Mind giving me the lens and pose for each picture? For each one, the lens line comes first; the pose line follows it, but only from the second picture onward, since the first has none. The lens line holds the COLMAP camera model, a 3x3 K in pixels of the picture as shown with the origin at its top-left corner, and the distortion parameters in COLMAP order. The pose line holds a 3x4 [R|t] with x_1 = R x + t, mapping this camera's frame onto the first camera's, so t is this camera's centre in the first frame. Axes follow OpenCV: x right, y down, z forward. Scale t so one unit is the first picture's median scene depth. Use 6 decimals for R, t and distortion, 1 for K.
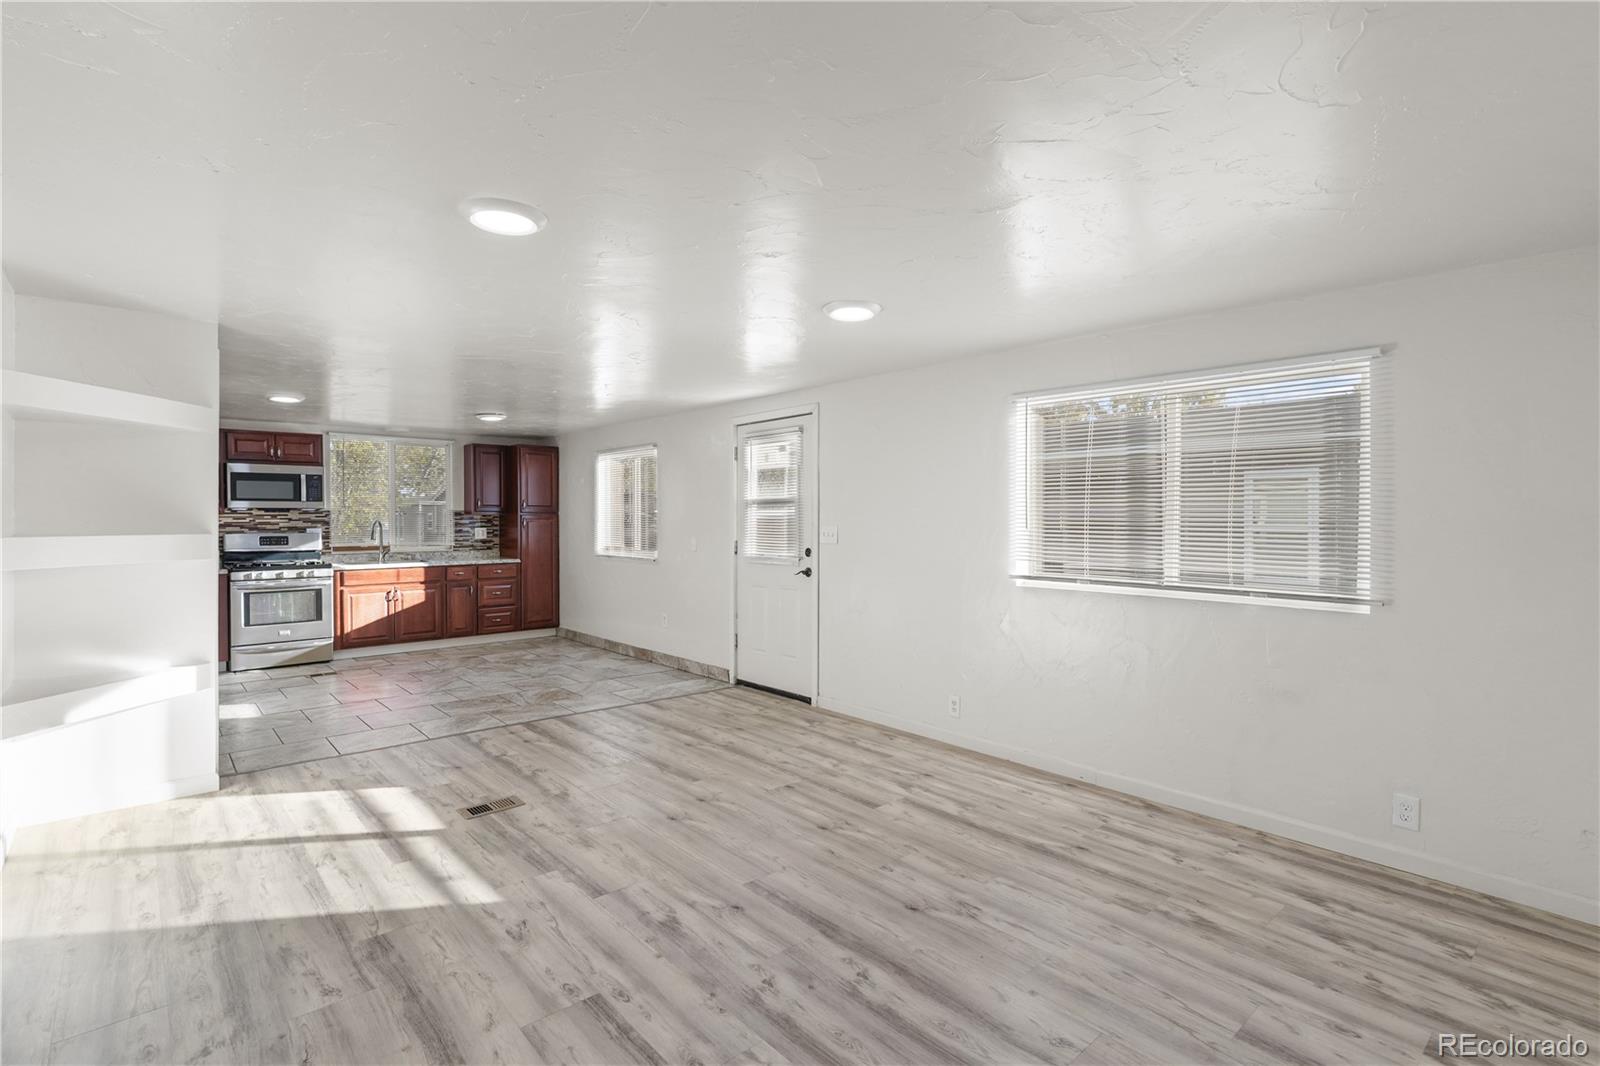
lens RADIAL K [[749.5, 0, 789.0], [0, 749.5, 524.8], [0, 0, 1]] dist [-0.001447, 0.000155]
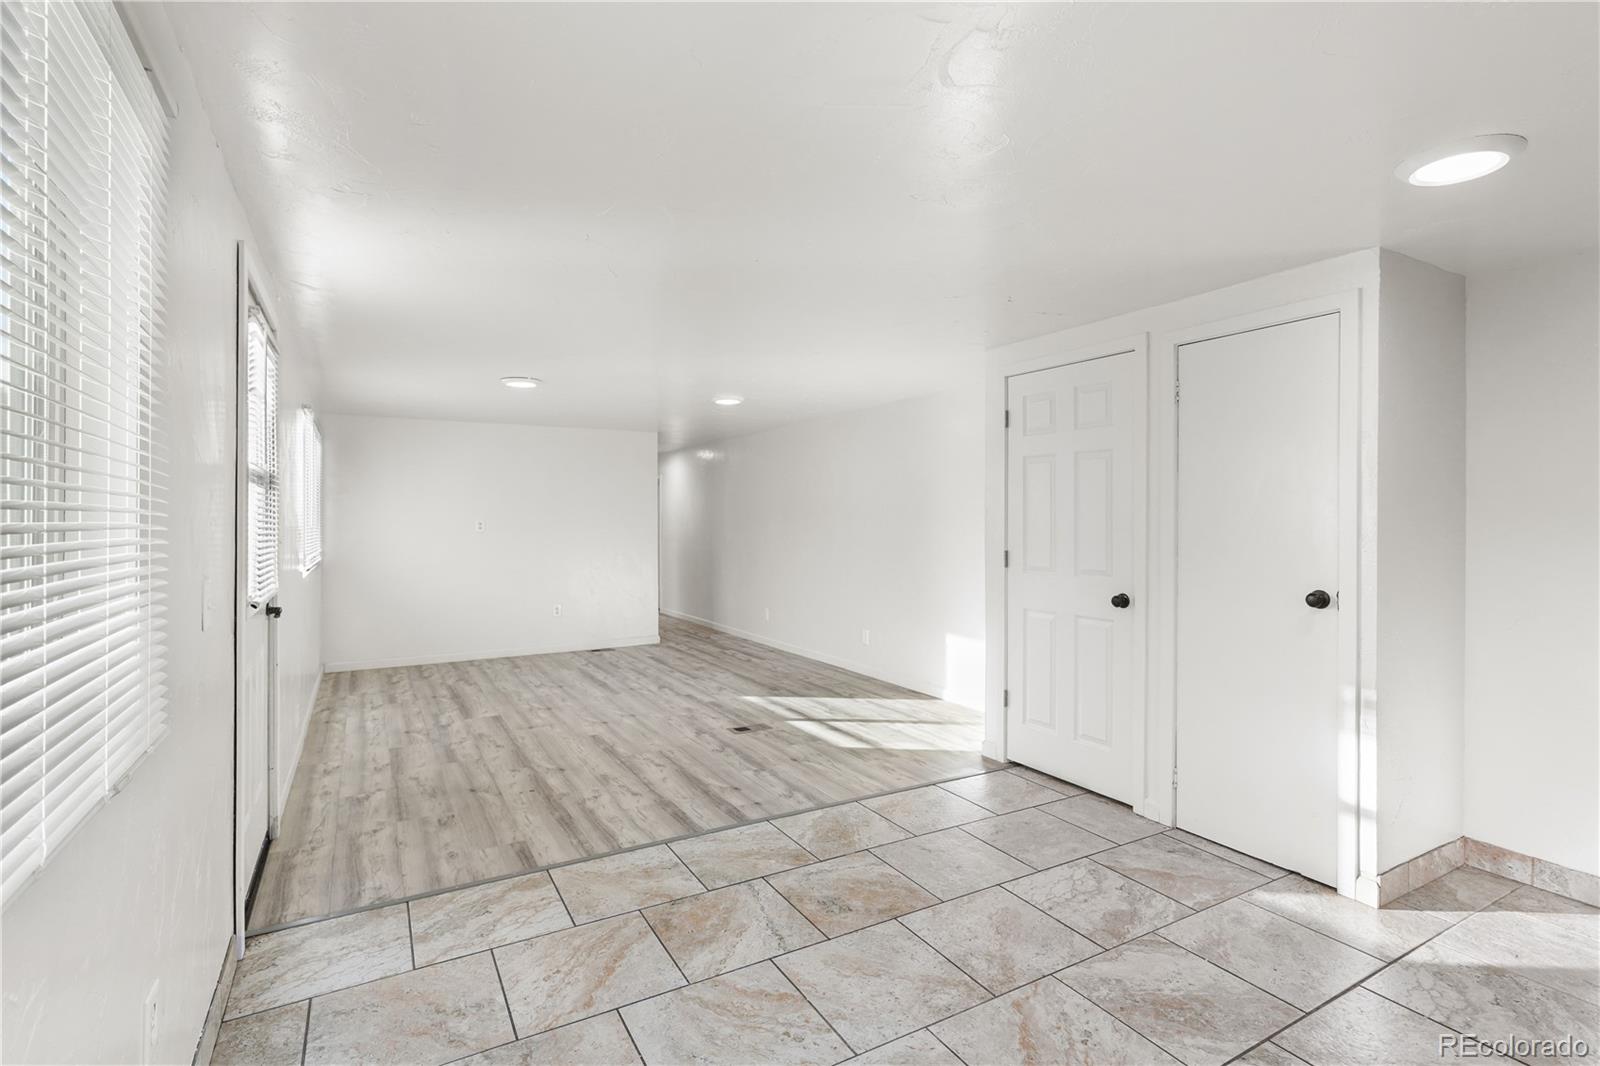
lens RADIAL K [[749.5, 0, 804.8], [0, 749.5, 529.3], [0, 0, 1]] dist [-0.001447, 0.000155]
pose [[-0.983292, -0.006932, 0.181903, -0.550608], [-0.004292, 0.999880, 0.014904, -0.009756], [-0.181984, 0.013875, -0.983204, 1.725186]]
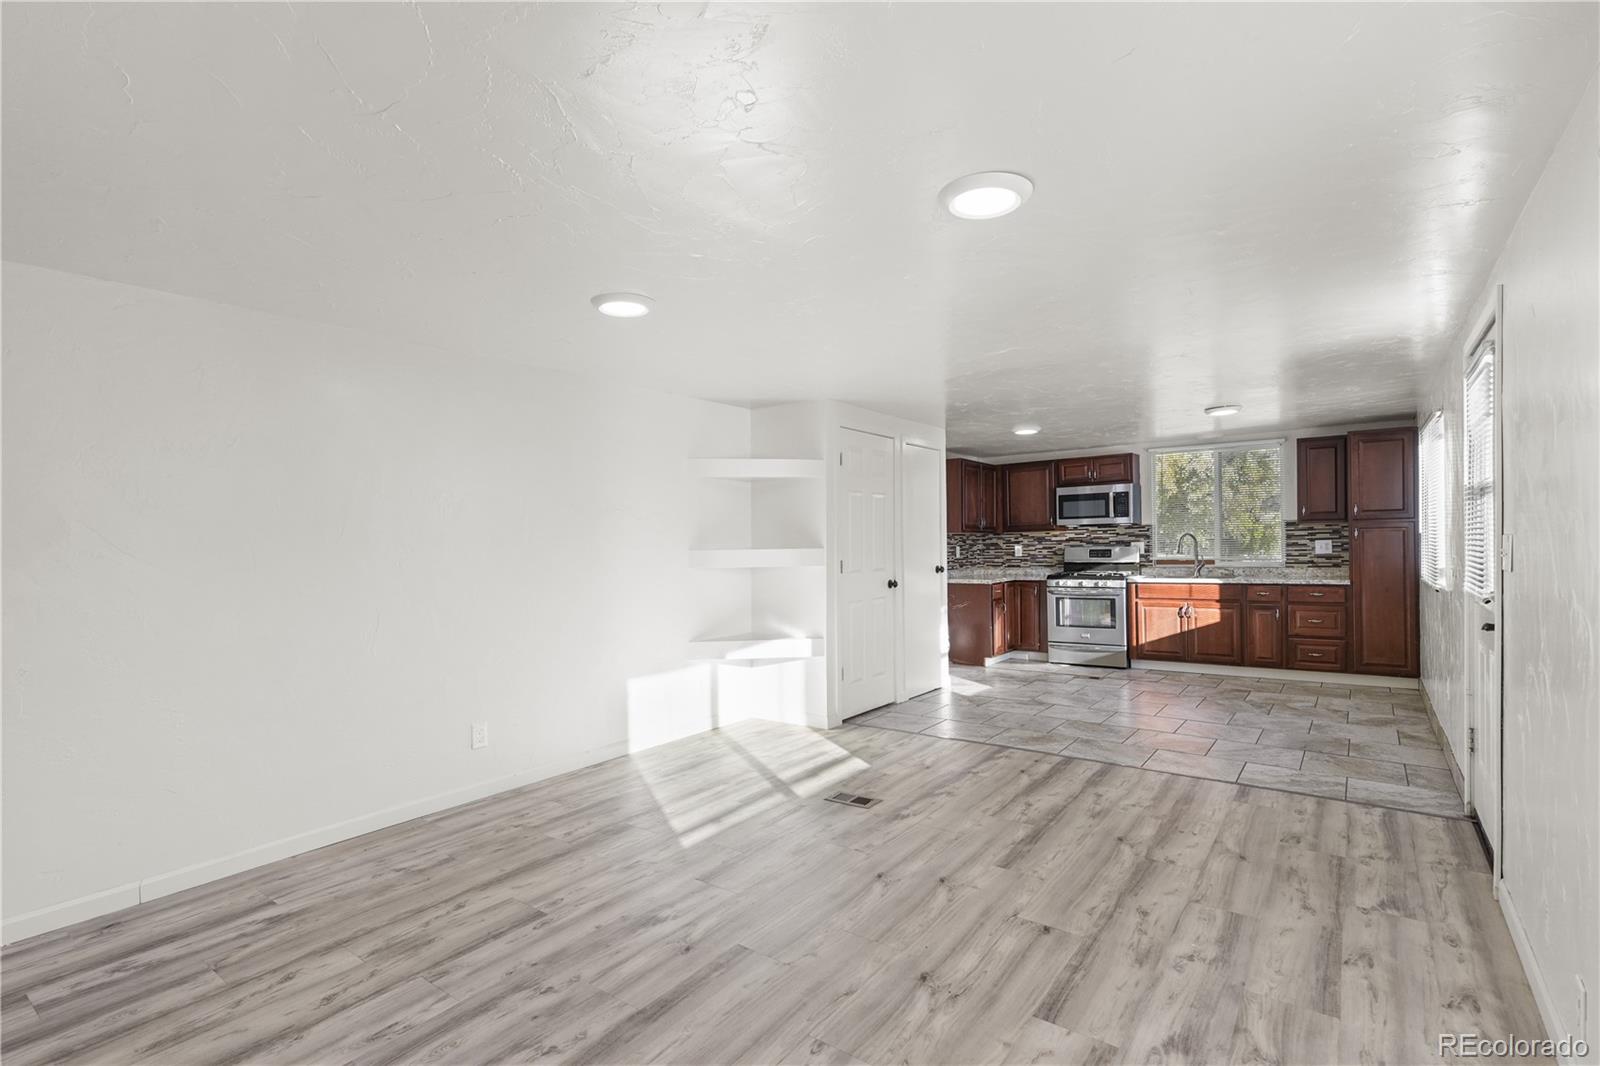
lens RADIAL K [[749.5, 0, 809.3], [0, 749.5, 543.3], [0, 0, 1]] dist [-0.001447, 0.000155]
pose [[0.223349, -0.003061, -0.974734, 0.479476], [0.011482, 0.999934, -0.000510, 0.002811], [0.974671, -0.011078, 0.223369, 0.515059]]
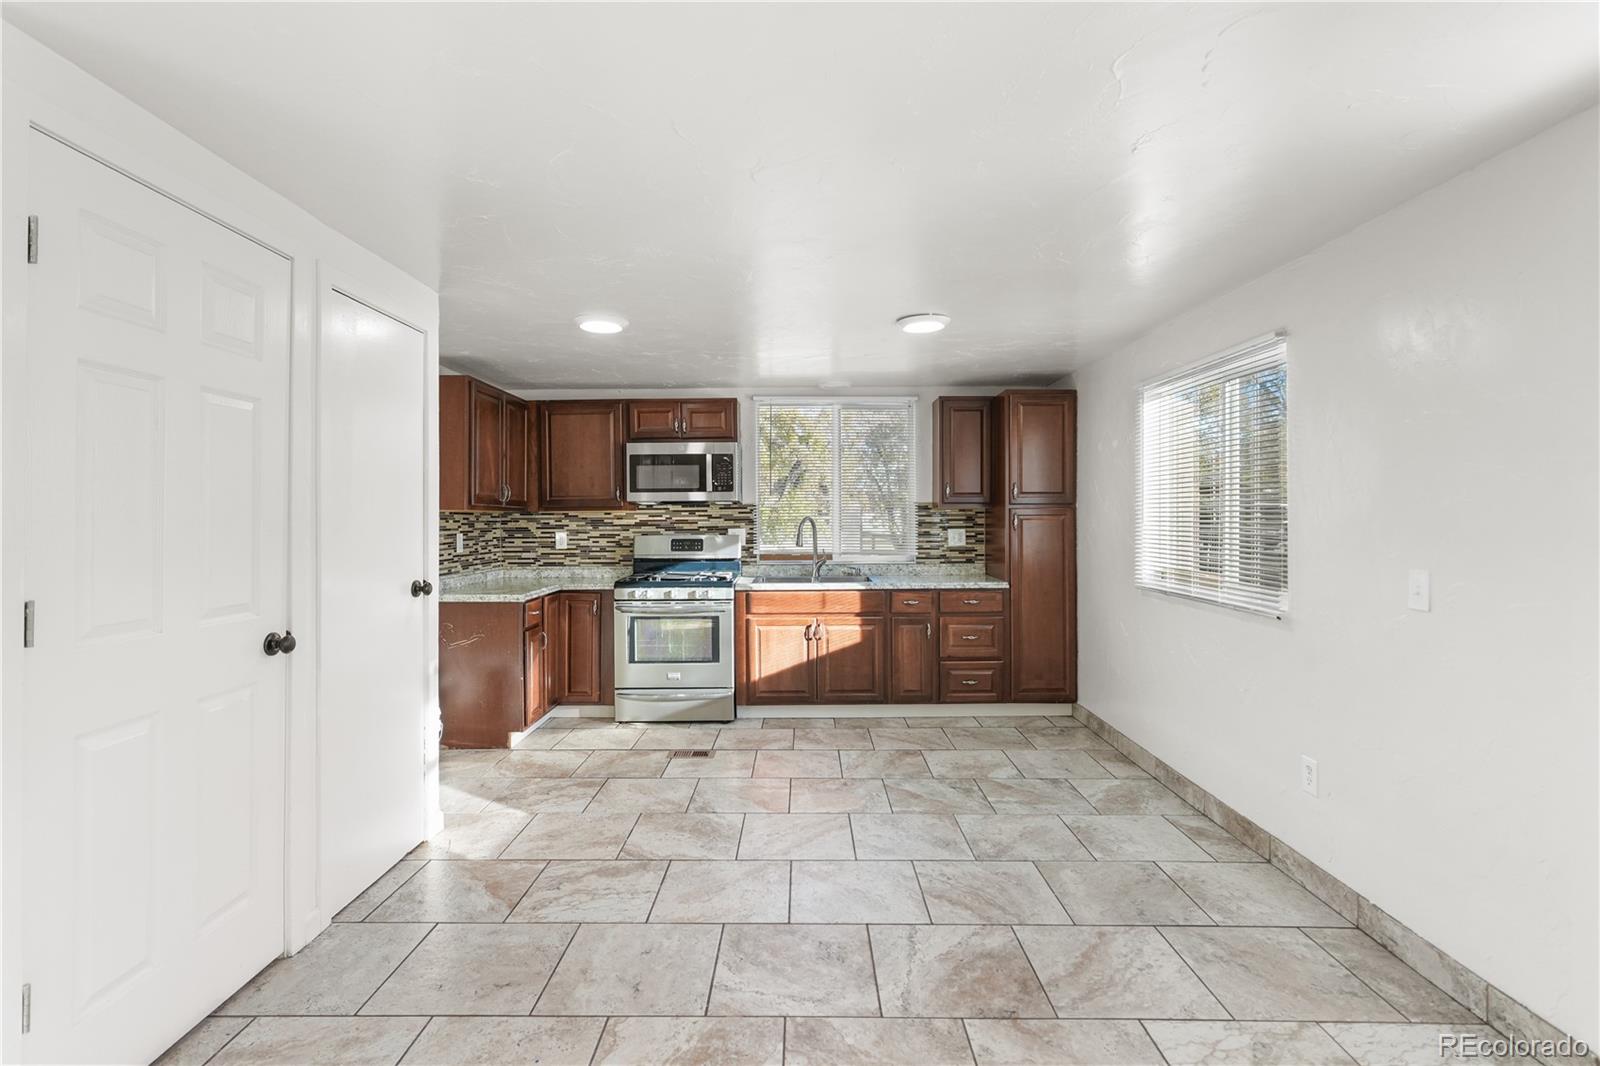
lens RADIAL K [[749.5, 0, 801.7], [0, 749.5, 522.1], [0, 0, 1]] dist [-0.001447, 0.000155]
pose [[0.754559, 0.003644, -0.656222, -0.165460], [-0.001565, 0.999992, 0.003753, -0.007768], [0.656230, -0.001805, 0.754559, 0.795637]]
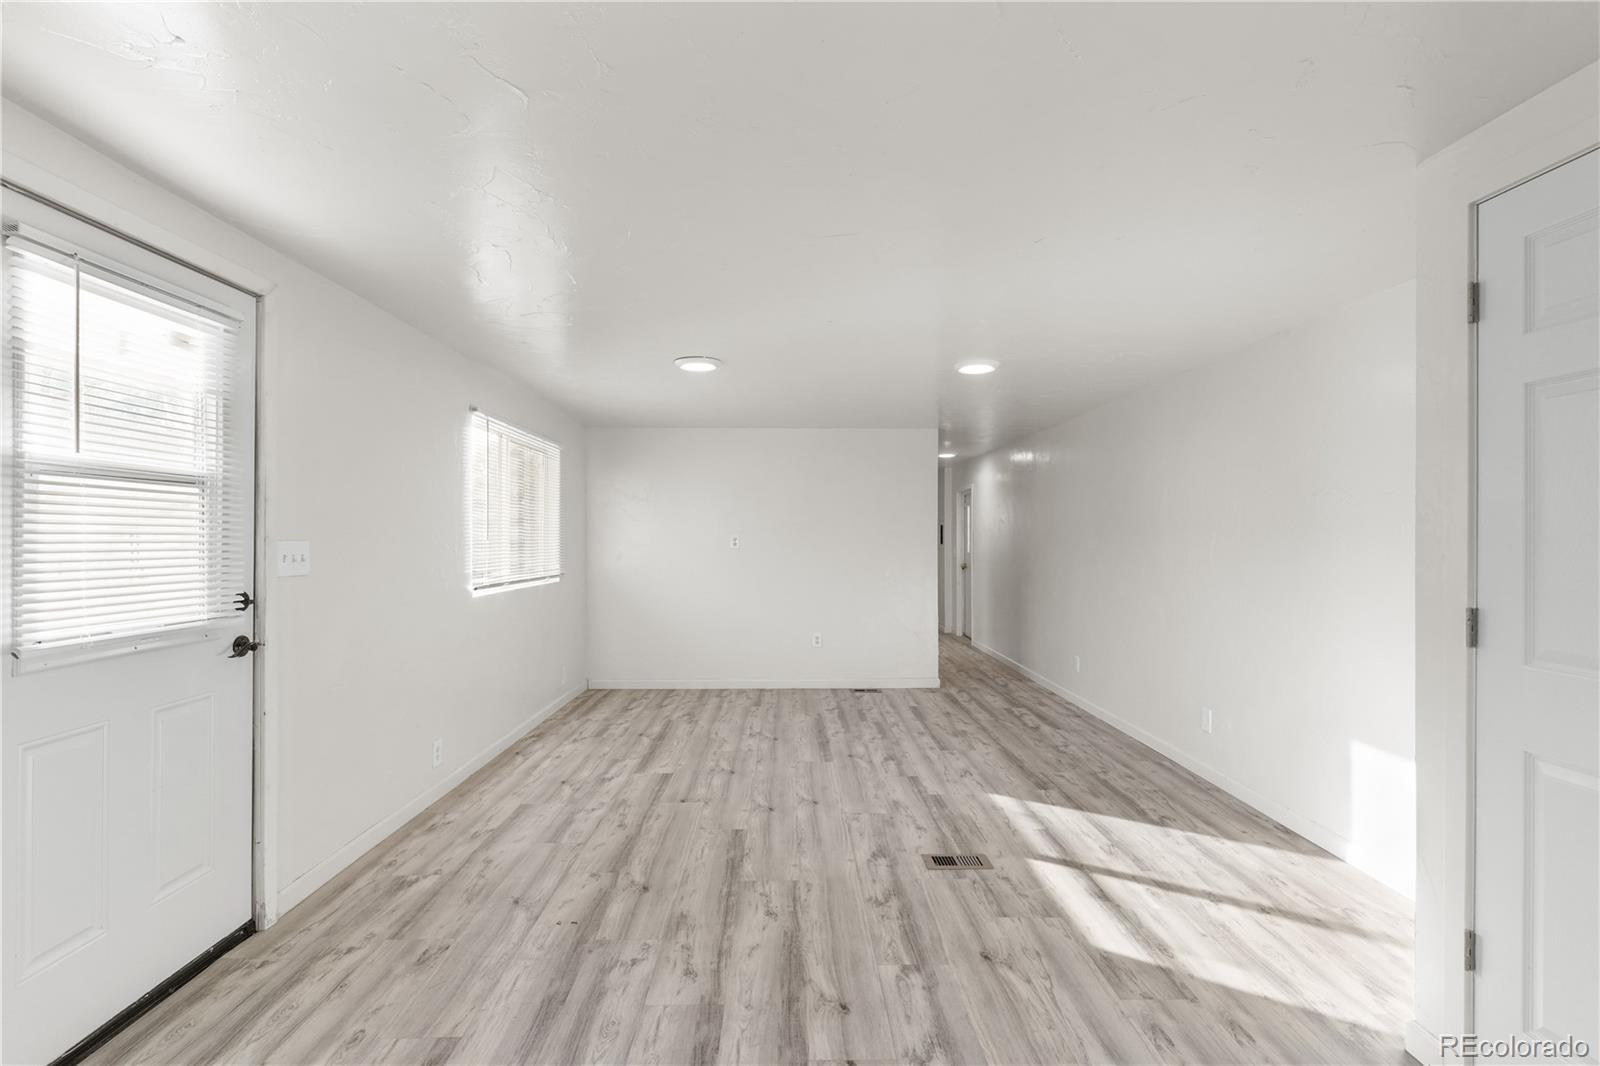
lens RADIAL K [[749.5, 0, 808.3], [0, 749.5, 536.4], [0, 0, 1]] dist [-0.001447, 0.000155]
pose [[-0.773201, -0.008937, 0.634098, -0.603363], [-0.006642, 0.999960, 0.005994, -0.008660], [-0.634126, 0.000423, -0.773229, 1.322706]]
